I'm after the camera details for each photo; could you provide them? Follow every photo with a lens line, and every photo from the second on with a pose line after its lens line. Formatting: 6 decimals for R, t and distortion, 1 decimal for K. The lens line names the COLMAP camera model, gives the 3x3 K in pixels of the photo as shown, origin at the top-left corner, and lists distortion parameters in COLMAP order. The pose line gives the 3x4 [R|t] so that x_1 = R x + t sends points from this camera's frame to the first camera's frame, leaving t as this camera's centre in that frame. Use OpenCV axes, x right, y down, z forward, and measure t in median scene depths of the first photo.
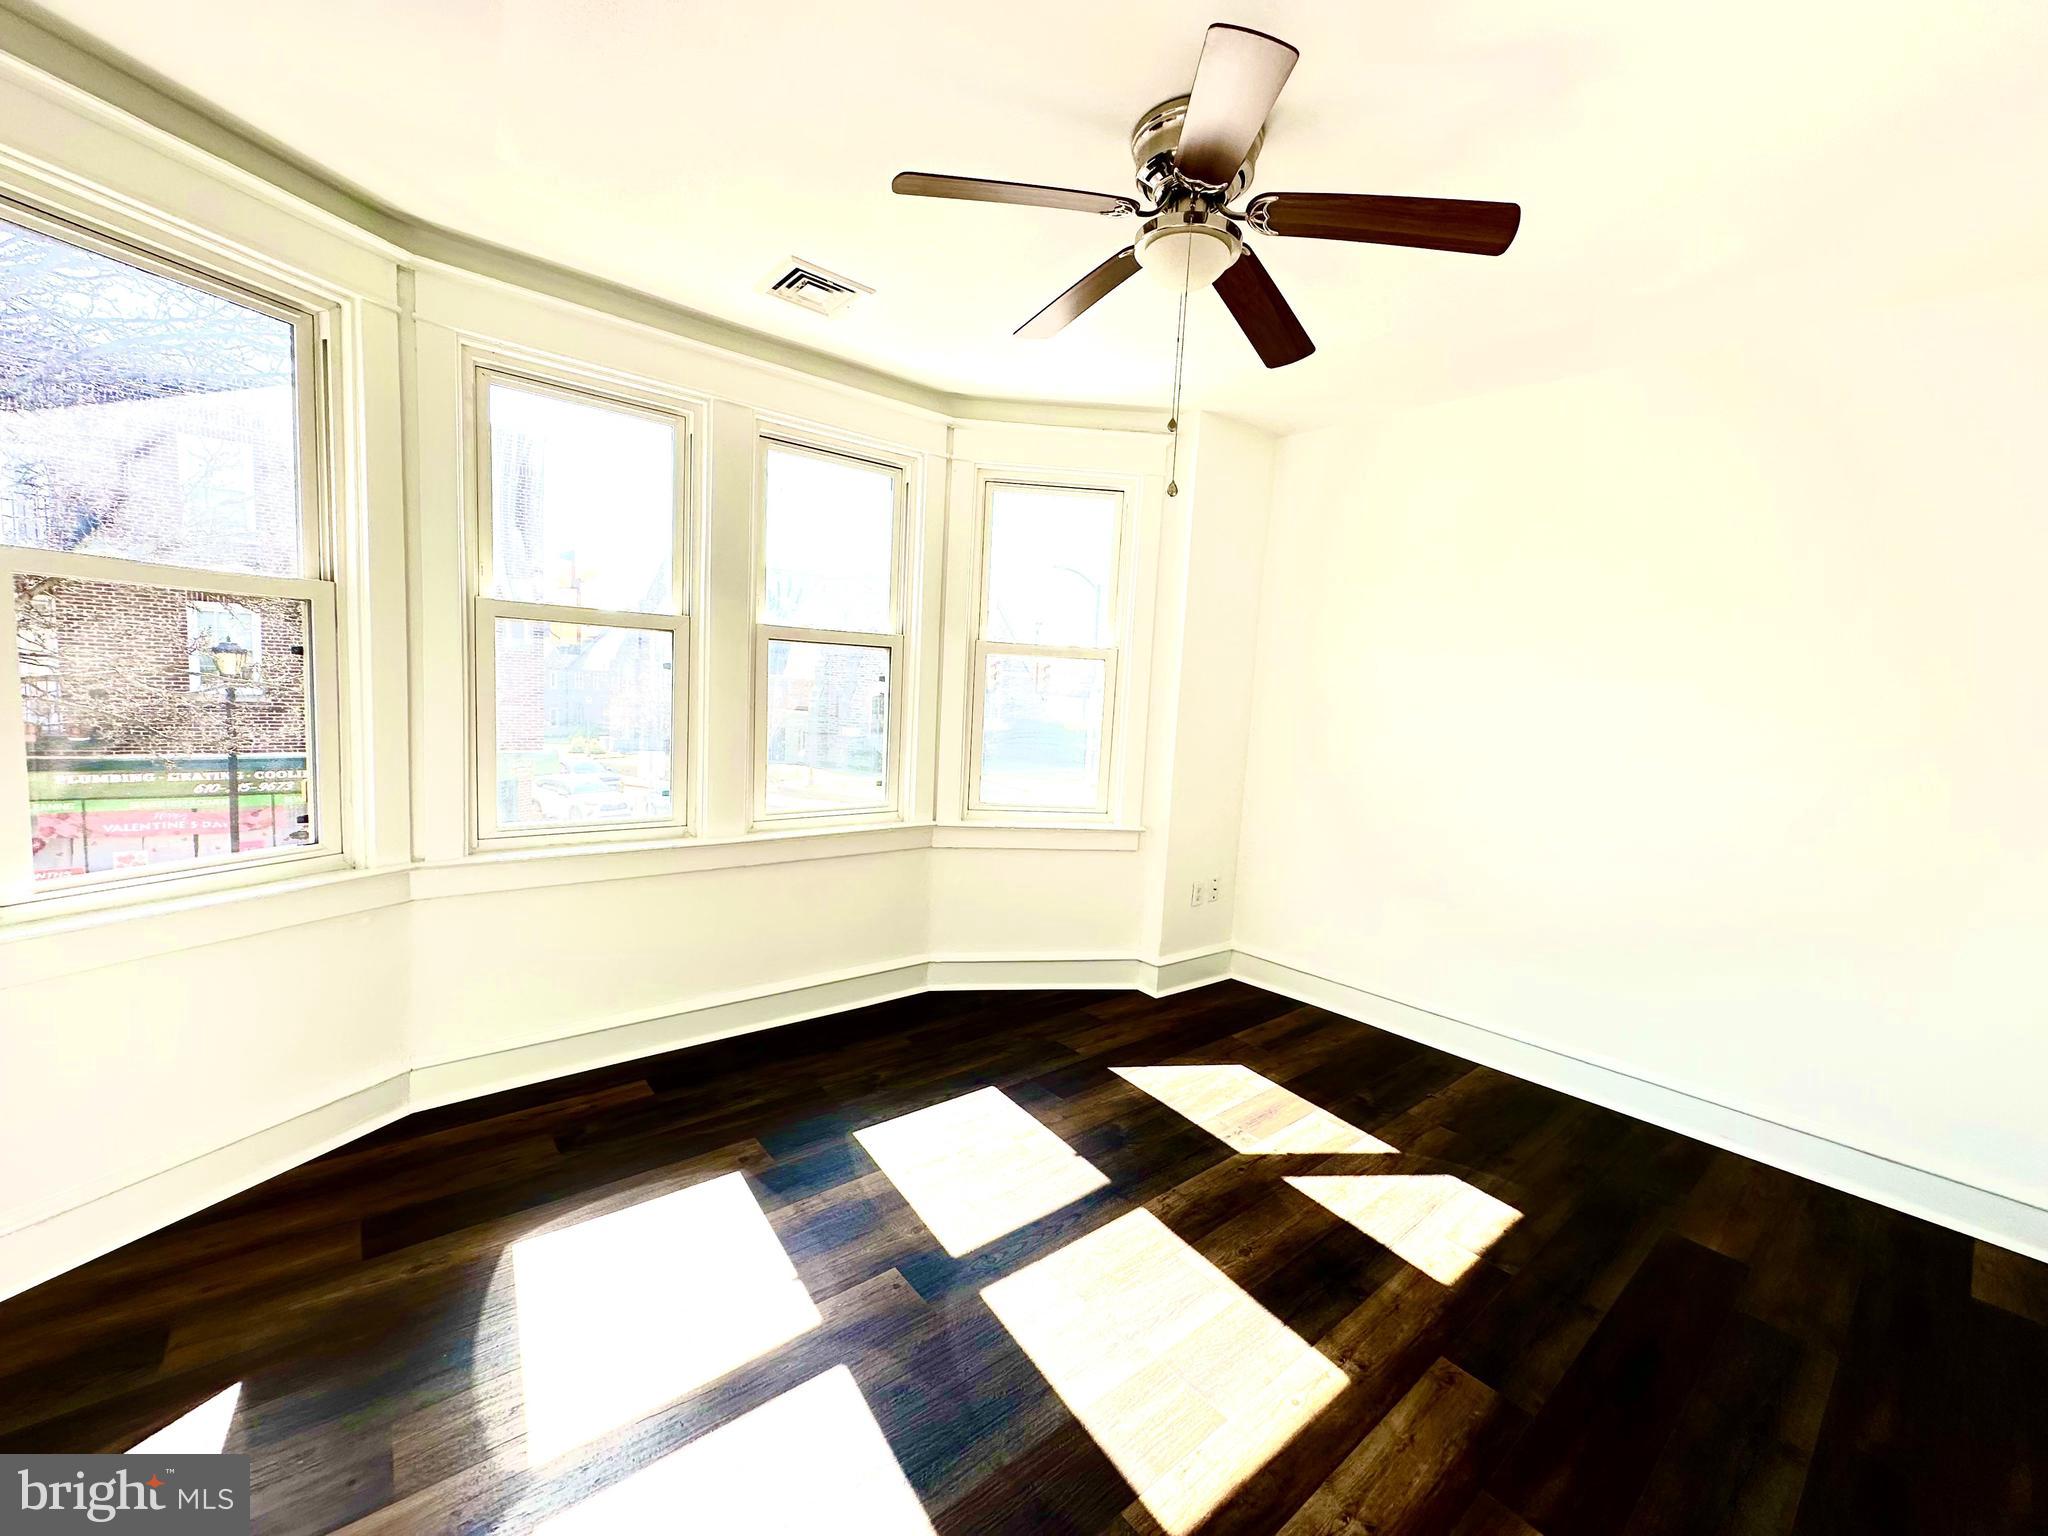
lens RADIAL K [[829.6, 0, 1024.0], [0, 829.6, 768.0], [0, 0, 1]] dist [-0.000674, -0.000010]
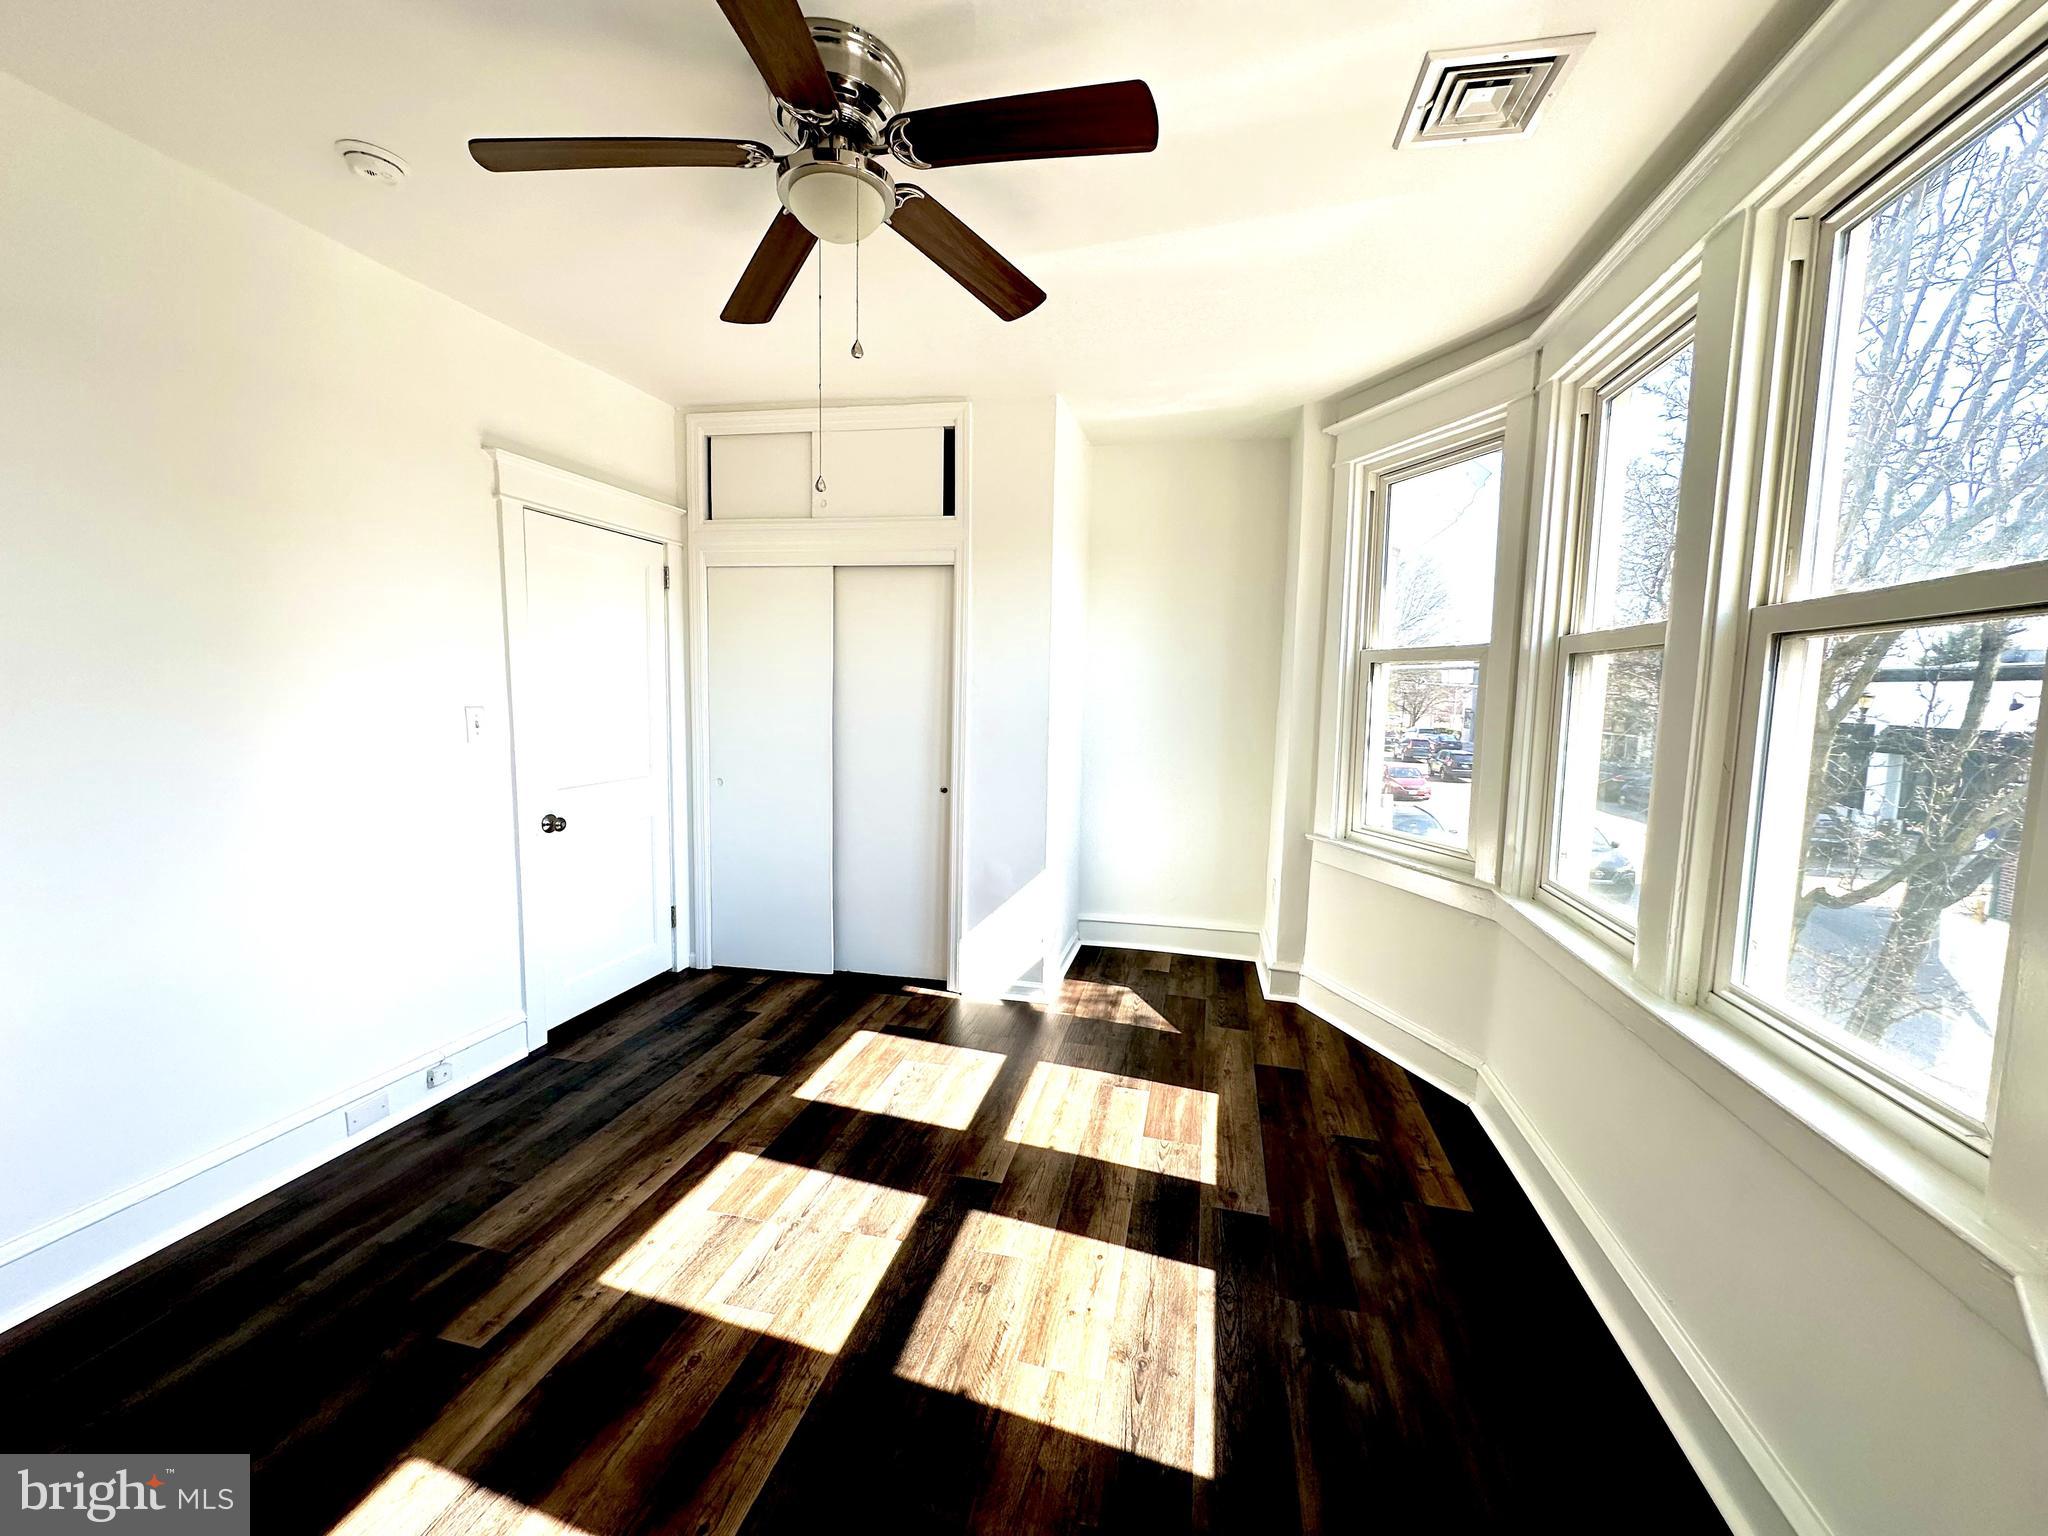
lens RADIAL K [[829.6, 0, 1024.0], [0, 829.6, 768.0], [0, 0, 1]] dist [-0.000674, -0.000010]
pose [[-0.800735, -0.011360, -0.598910, 0.501513], [-0.123314, 0.981531, 0.146253, -0.146616], [0.586188, 0.190964, -0.787348, 1.719141]]
